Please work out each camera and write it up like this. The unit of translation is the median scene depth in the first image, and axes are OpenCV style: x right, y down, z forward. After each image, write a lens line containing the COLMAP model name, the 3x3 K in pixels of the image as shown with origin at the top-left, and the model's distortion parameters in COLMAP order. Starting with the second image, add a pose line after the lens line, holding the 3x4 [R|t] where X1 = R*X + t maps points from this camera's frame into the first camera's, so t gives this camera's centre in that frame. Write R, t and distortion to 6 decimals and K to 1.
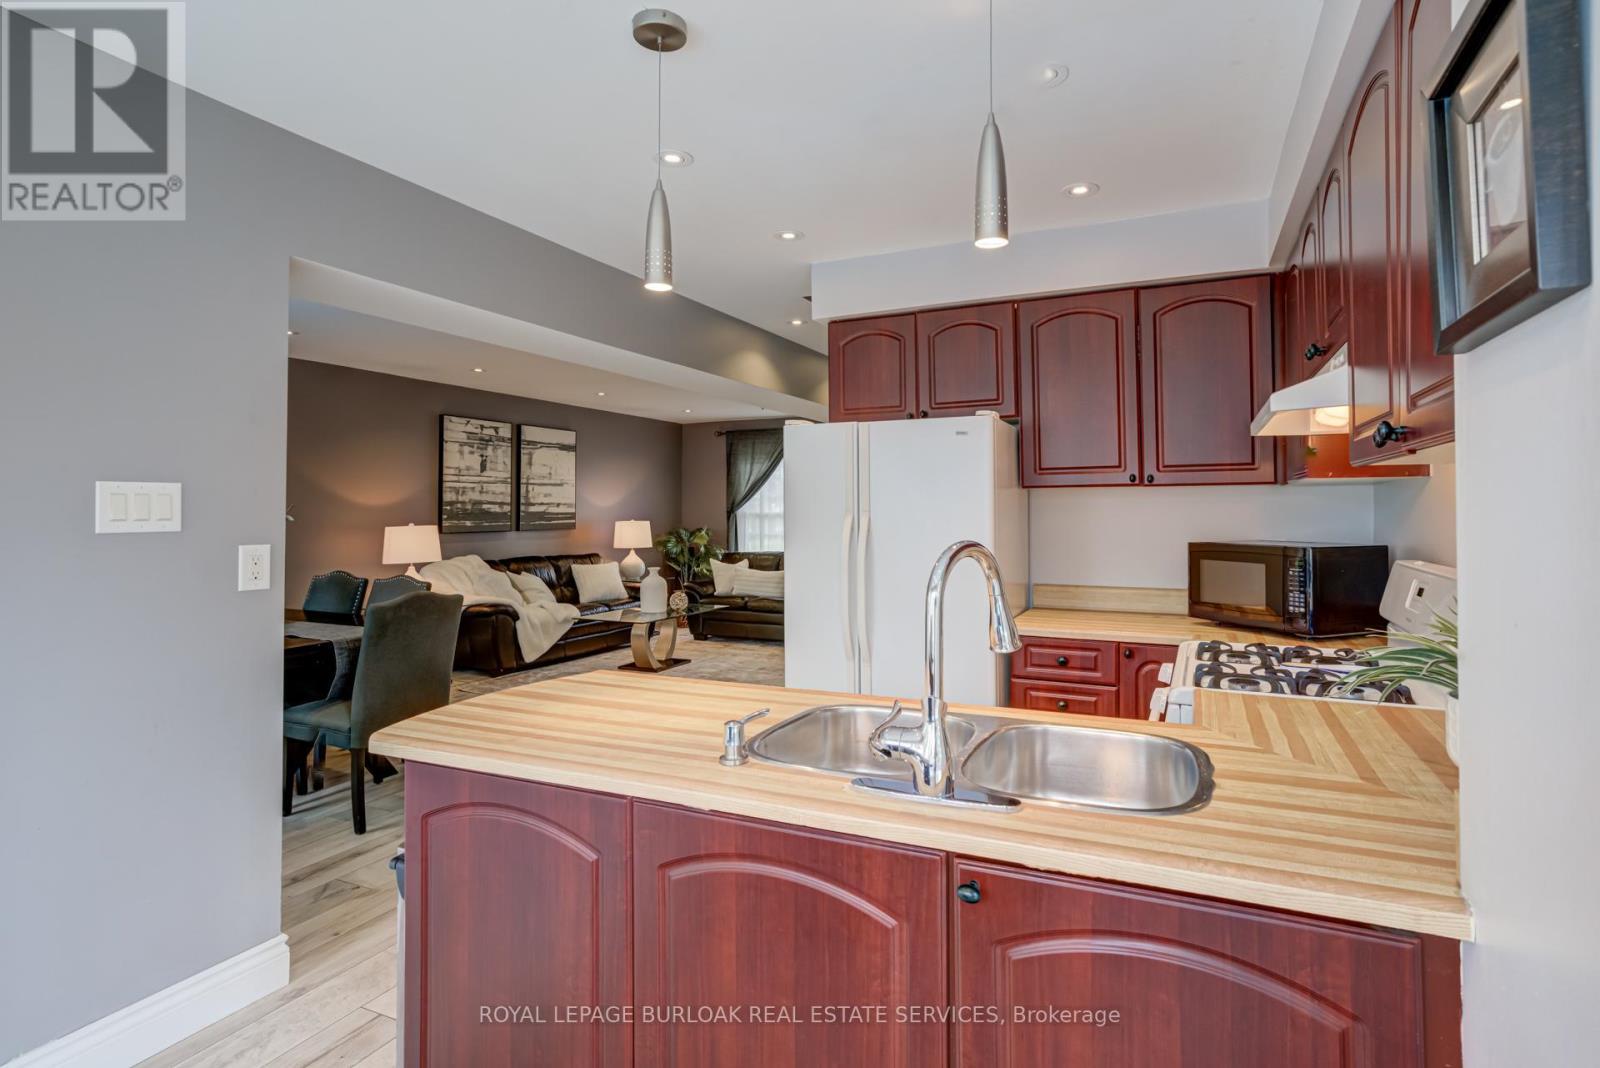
lens RADIAL K [[783.5, 0, 810.4], [0, 783.5, 490.4], [0, 0, 1]] dist [0.000756, 0.000985]
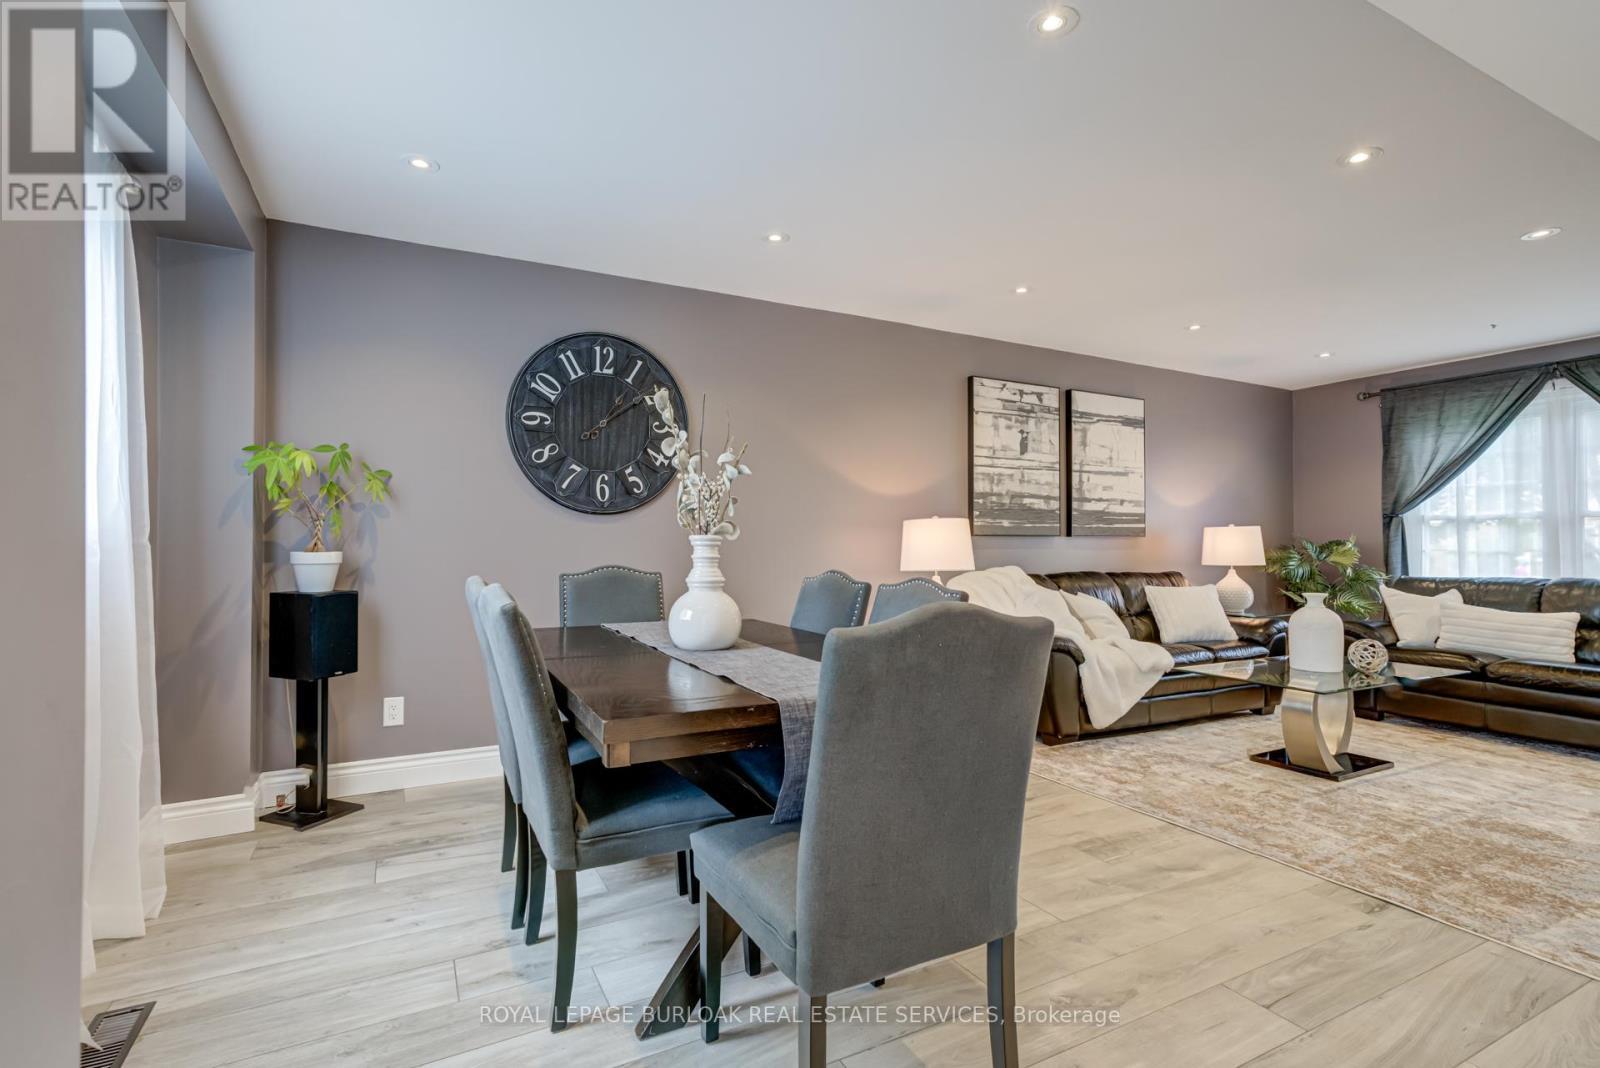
lens RADIAL K [[783.5, 0, 795.3], [0, 783.5, 535.3], [0, 0, 1]] dist [0.000756, 0.000985]
pose [[0.795779, -0.001660, -0.605584, -0.139607], [0.013227, 0.999805, 0.014641, 0.038007], [0.605442, -0.019660, 0.795646, 0.277575]]
